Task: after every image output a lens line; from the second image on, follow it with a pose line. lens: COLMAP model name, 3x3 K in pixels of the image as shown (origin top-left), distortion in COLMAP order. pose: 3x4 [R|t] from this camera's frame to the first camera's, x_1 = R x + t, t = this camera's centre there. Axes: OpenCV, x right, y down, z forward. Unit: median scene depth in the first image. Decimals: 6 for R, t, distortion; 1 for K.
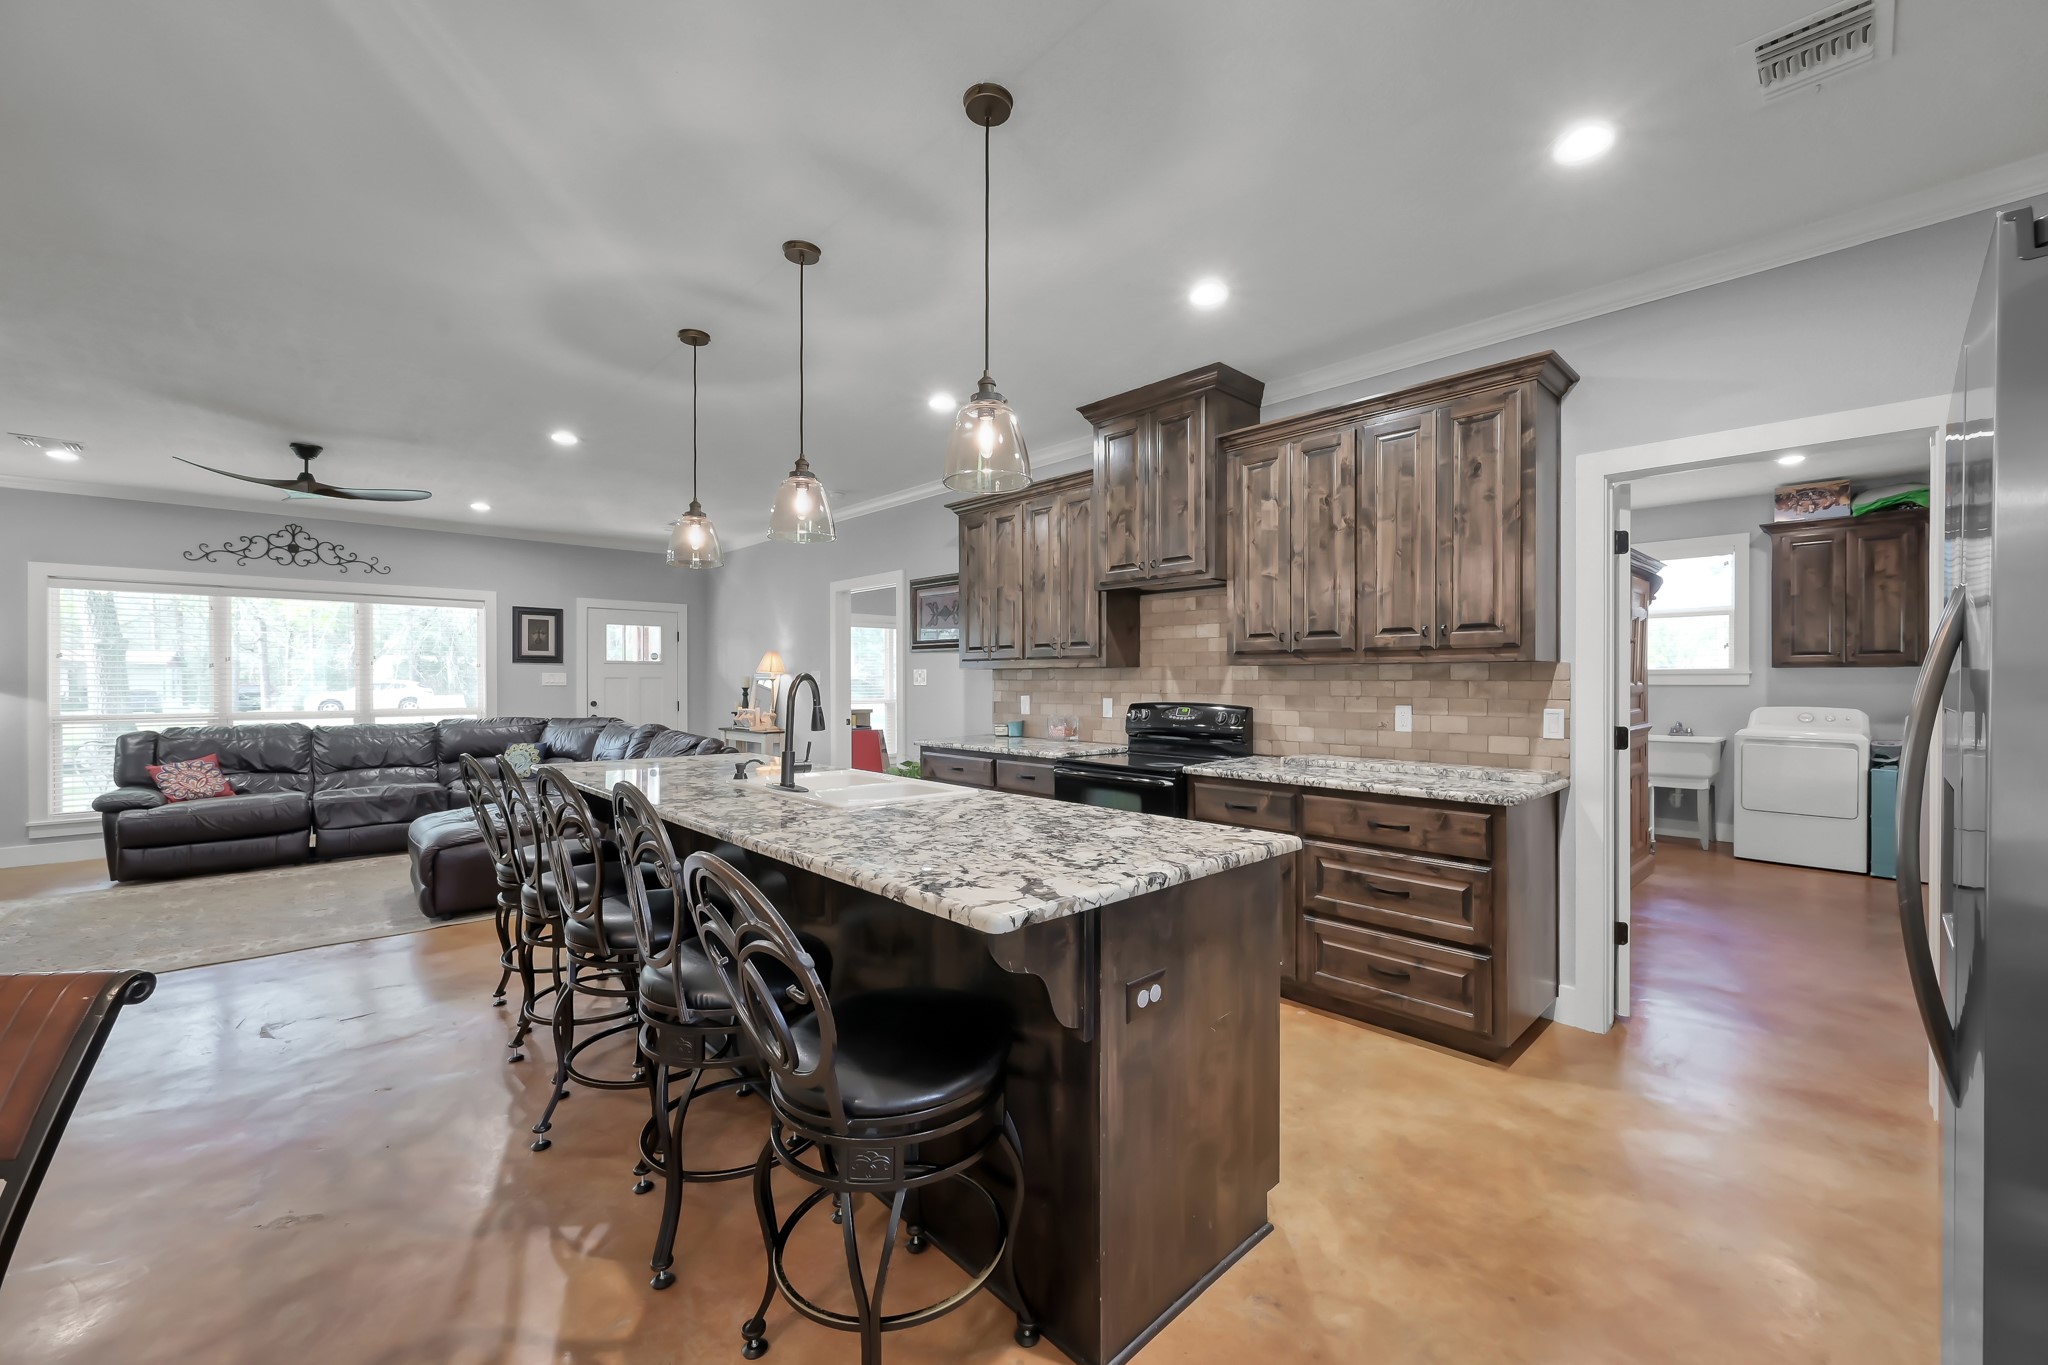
lens RADIAL K [[813.9, 0, 1024.0], [0, 813.9, 682.5], [0, 0, 1]] dist [0.000433, -0.000037]
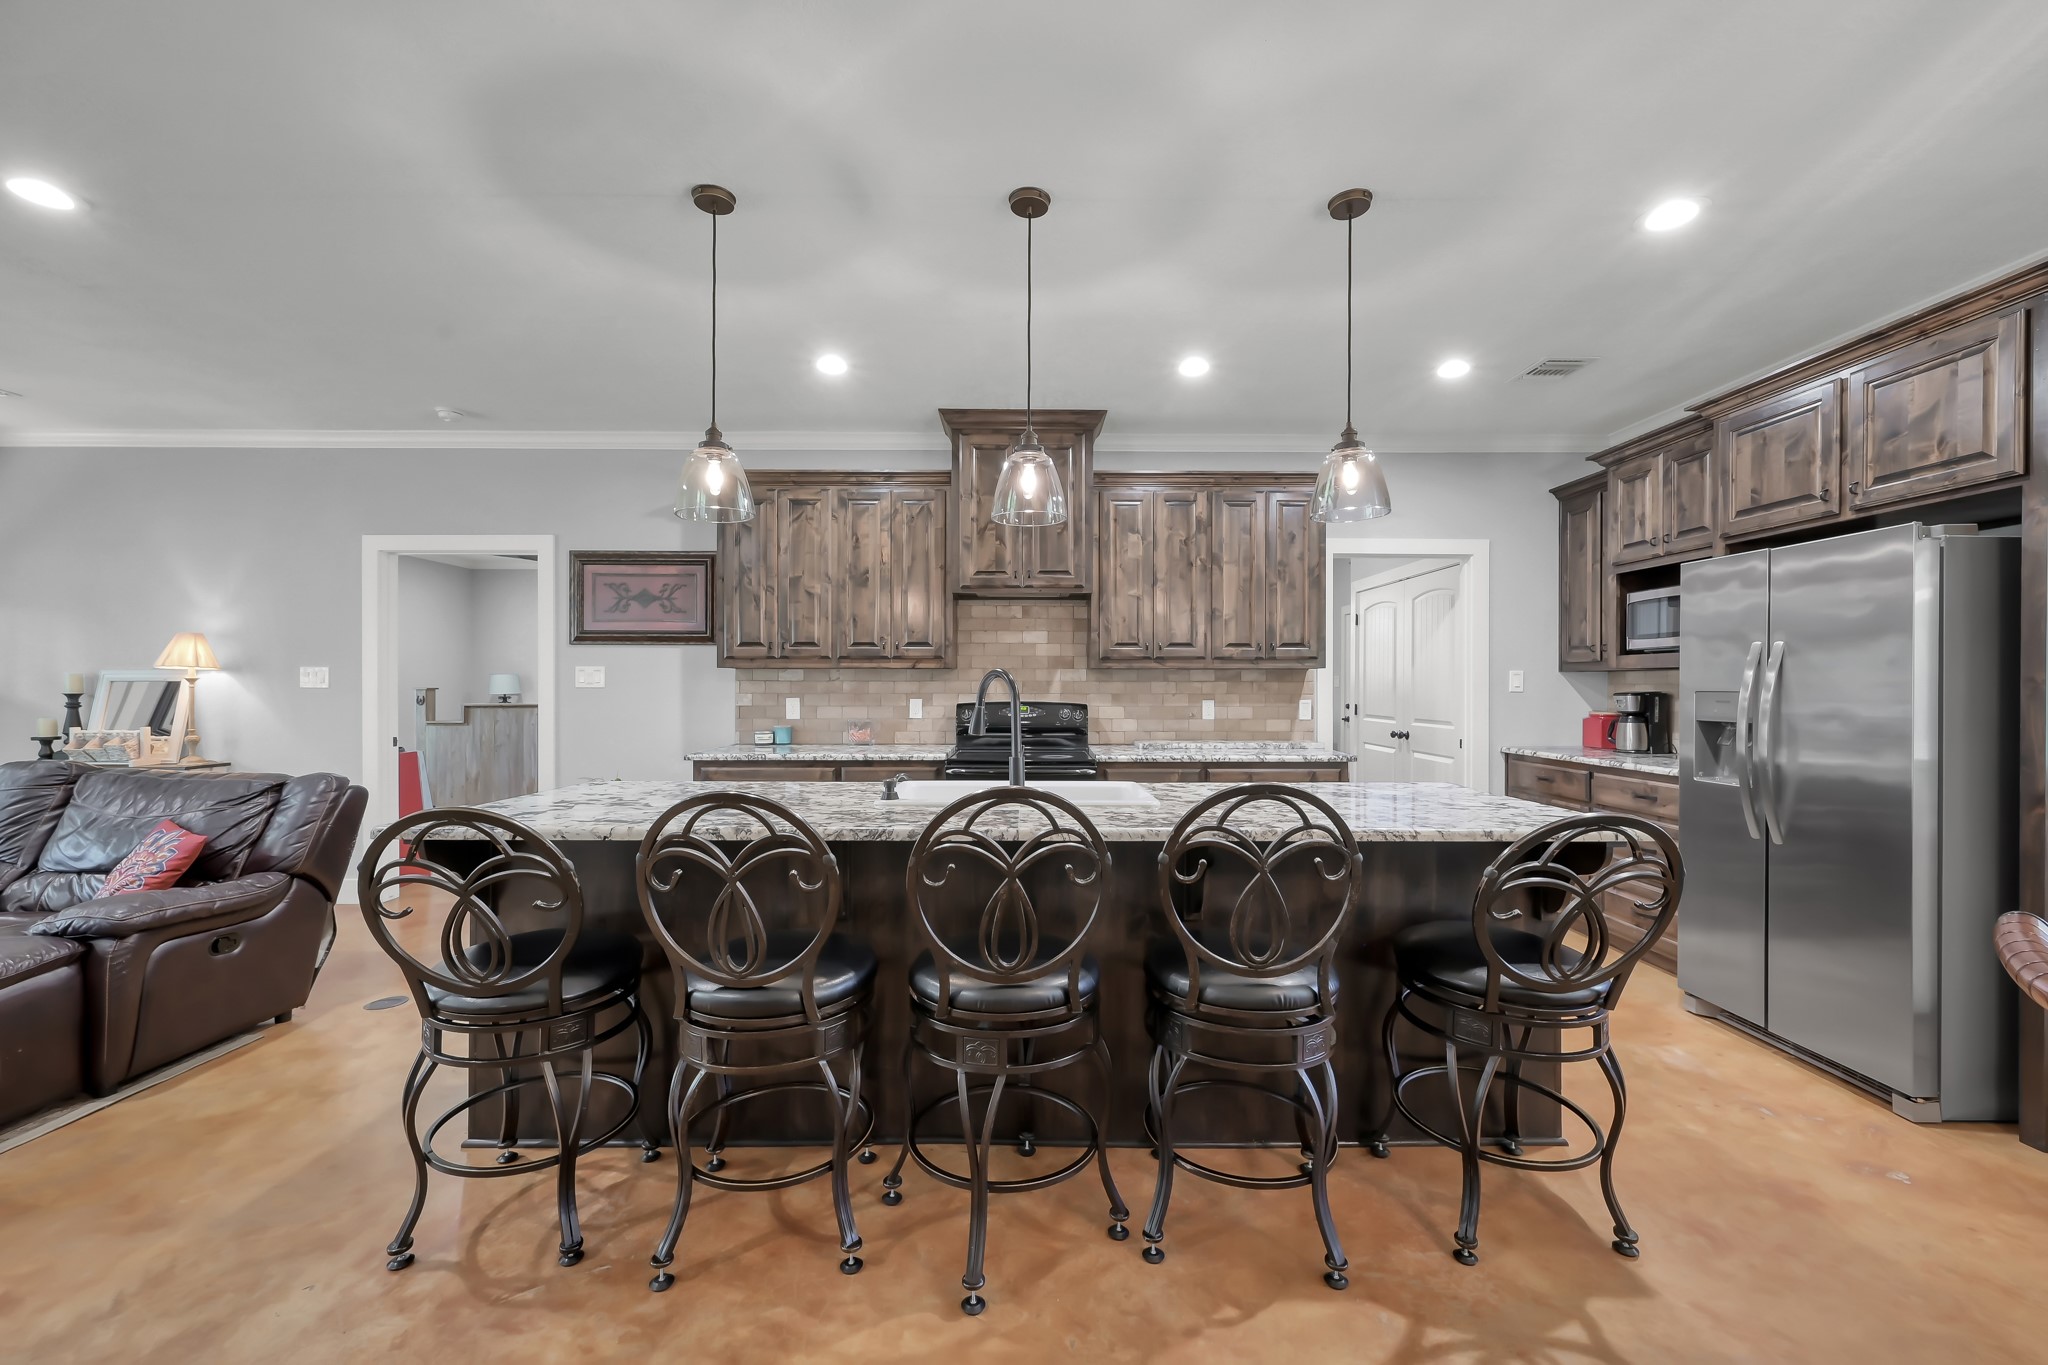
lens RADIAL K [[804.4, 0, 1024.0], [0, 804.4, 682.5], [0, 0, 1]] dist [-0.001037, -0.000161]
pose [[0.684756, 0.004479, 0.728759, -0.734294], [0.001248, 0.999972, -0.007318, 0.008535], [-0.728771, 0.005921, 0.684732, 0.313388]]
